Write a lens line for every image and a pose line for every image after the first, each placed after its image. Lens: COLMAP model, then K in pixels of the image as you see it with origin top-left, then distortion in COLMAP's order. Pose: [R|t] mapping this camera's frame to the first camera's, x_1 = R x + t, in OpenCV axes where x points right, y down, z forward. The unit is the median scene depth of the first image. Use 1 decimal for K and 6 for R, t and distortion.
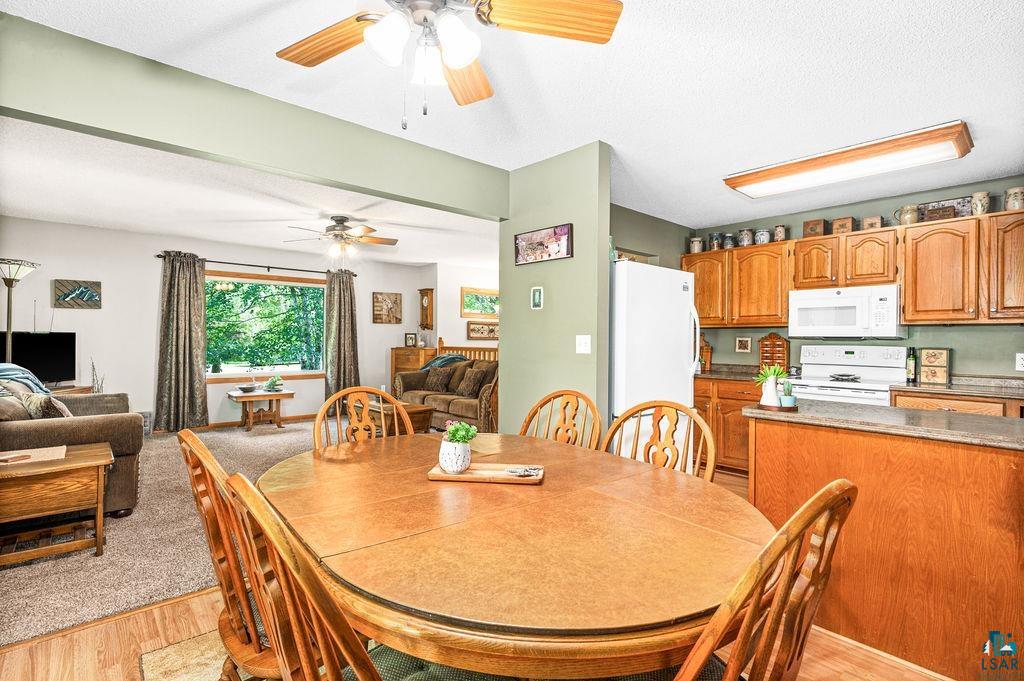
lens RADIAL K [[506.2, 0, 512.0], [0, 506.2, 340.5], [0, 0, 1]] dist [0.037083, -0.011505]
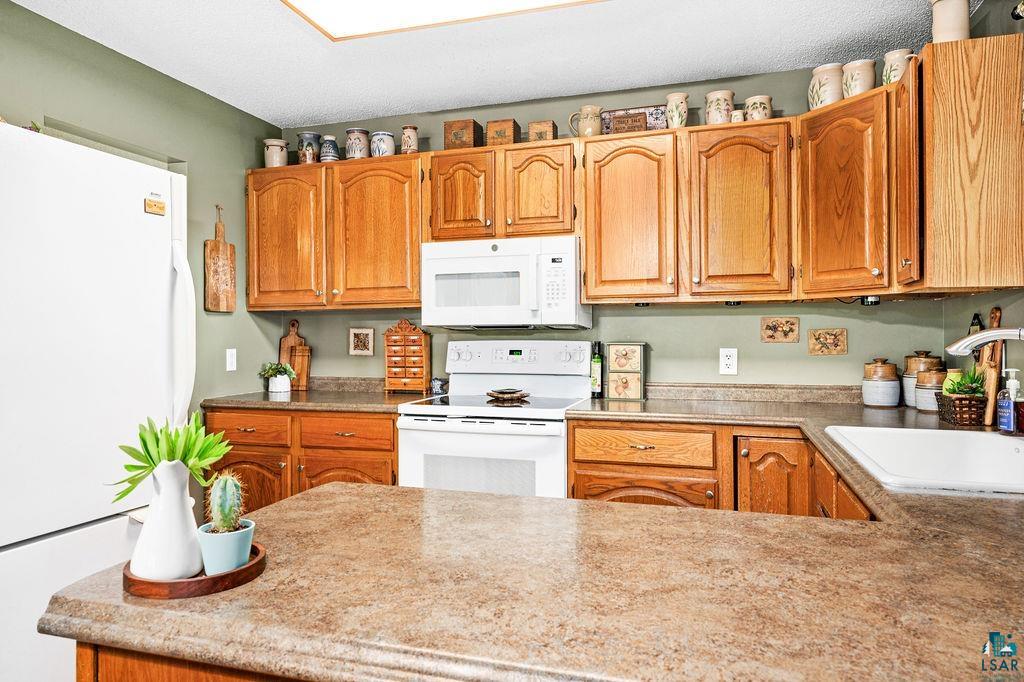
lens RADIAL K [[667.9, 0, 512.0], [0, 667.9, 341.0], [0, 0, 1]] dist [-0.004143, -0.000241]
pose [[0.869050, -0.019794, 0.494328, 0.287139], [0.014909, 0.999793, 0.013822, -0.000018], [-0.494499, -0.004642, 0.869166, 0.349883]]
